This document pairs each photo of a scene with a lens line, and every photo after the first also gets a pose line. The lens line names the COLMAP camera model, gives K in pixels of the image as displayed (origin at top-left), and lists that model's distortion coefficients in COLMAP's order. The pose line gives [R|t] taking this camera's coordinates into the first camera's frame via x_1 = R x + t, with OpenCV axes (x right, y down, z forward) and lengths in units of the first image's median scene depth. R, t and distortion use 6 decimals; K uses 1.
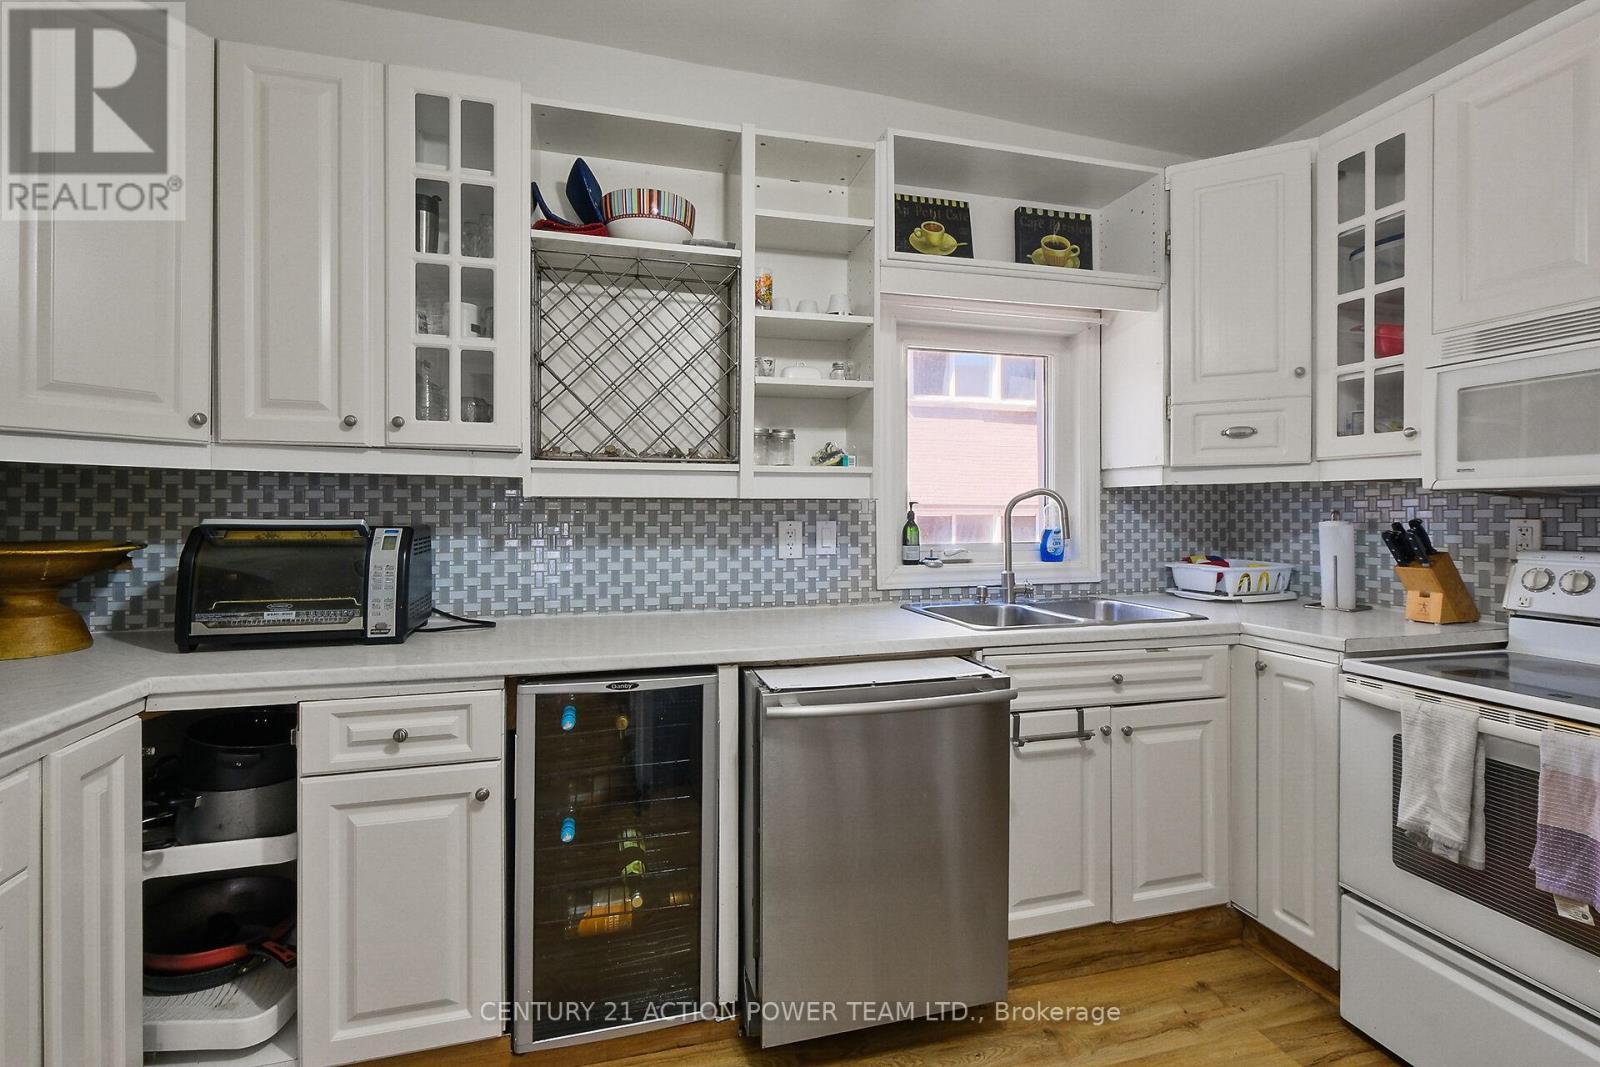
lens RADIAL K [[698.5, 0, 797.7], [0, 698.5, 503.1], [0, 0, 1]] dist [-0.002465, -0.000528]
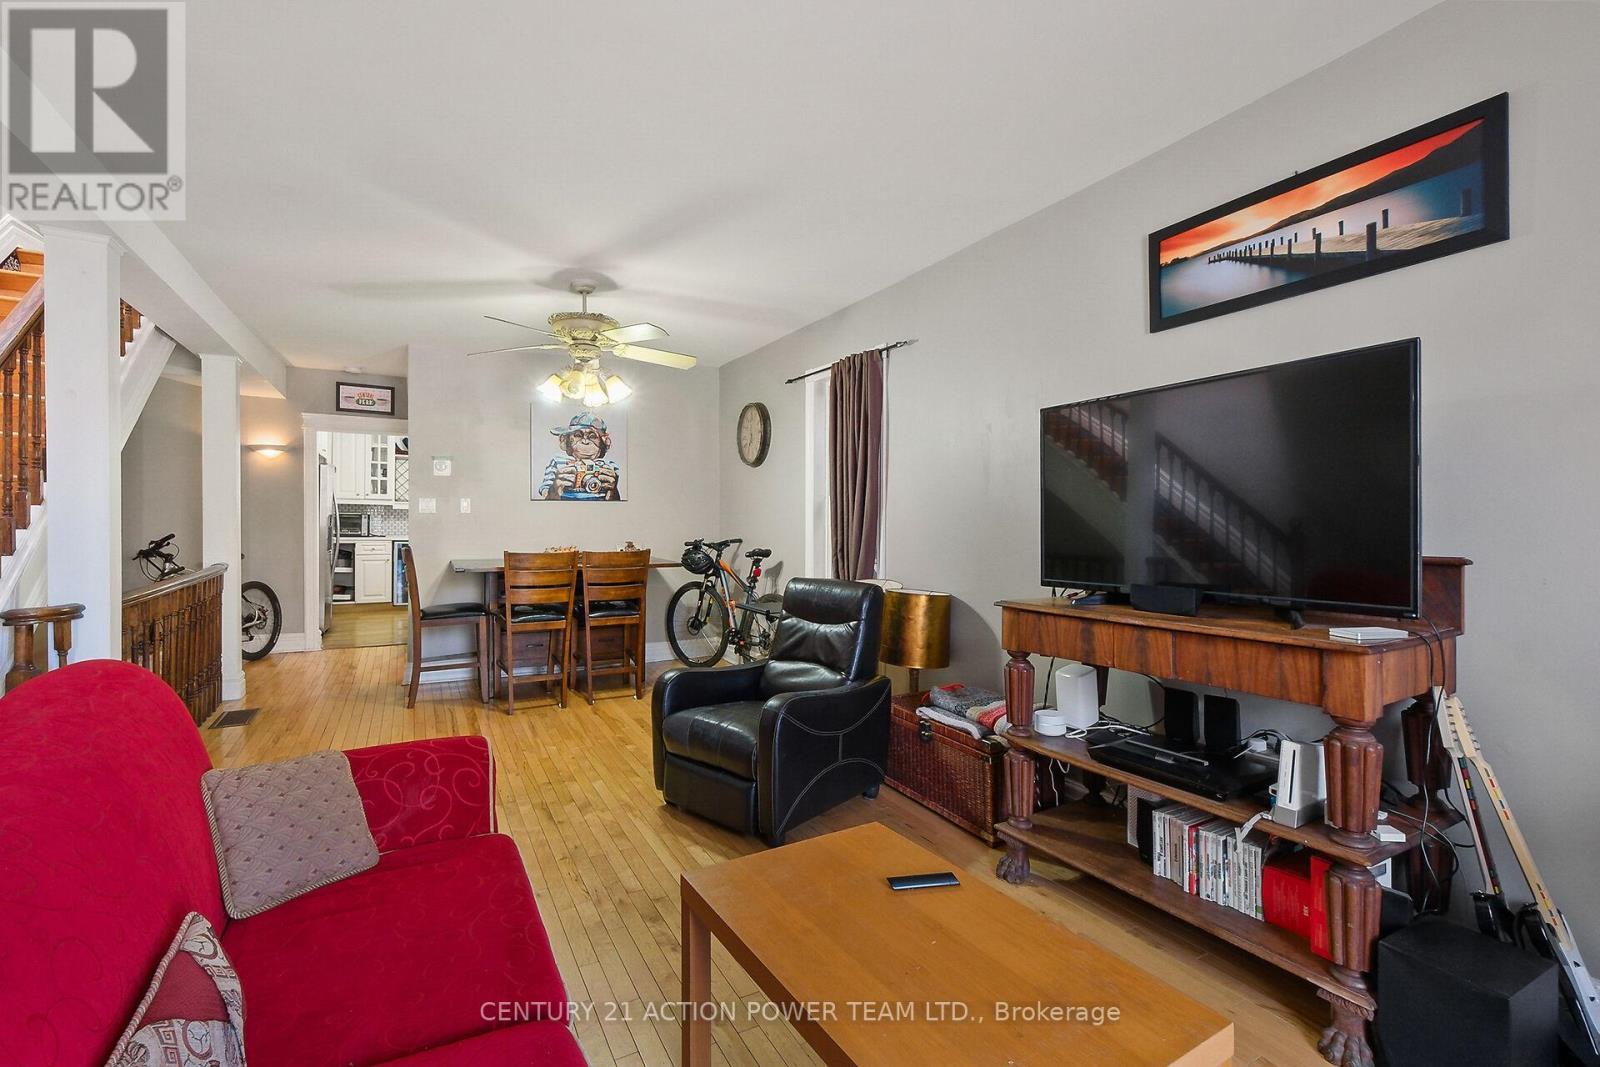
lens RADIAL K [[698.5, 0, 790.8], [0, 698.5, 529.8], [0, 0, 1]] dist [-0.002465, -0.000528]
pose [[0.974445, 0.005108, 0.224569, 1.162987], [-0.007838, 0.999906, 0.011267, 0.054292], [-0.224491, -0.012739, 0.974393, -4.171677]]
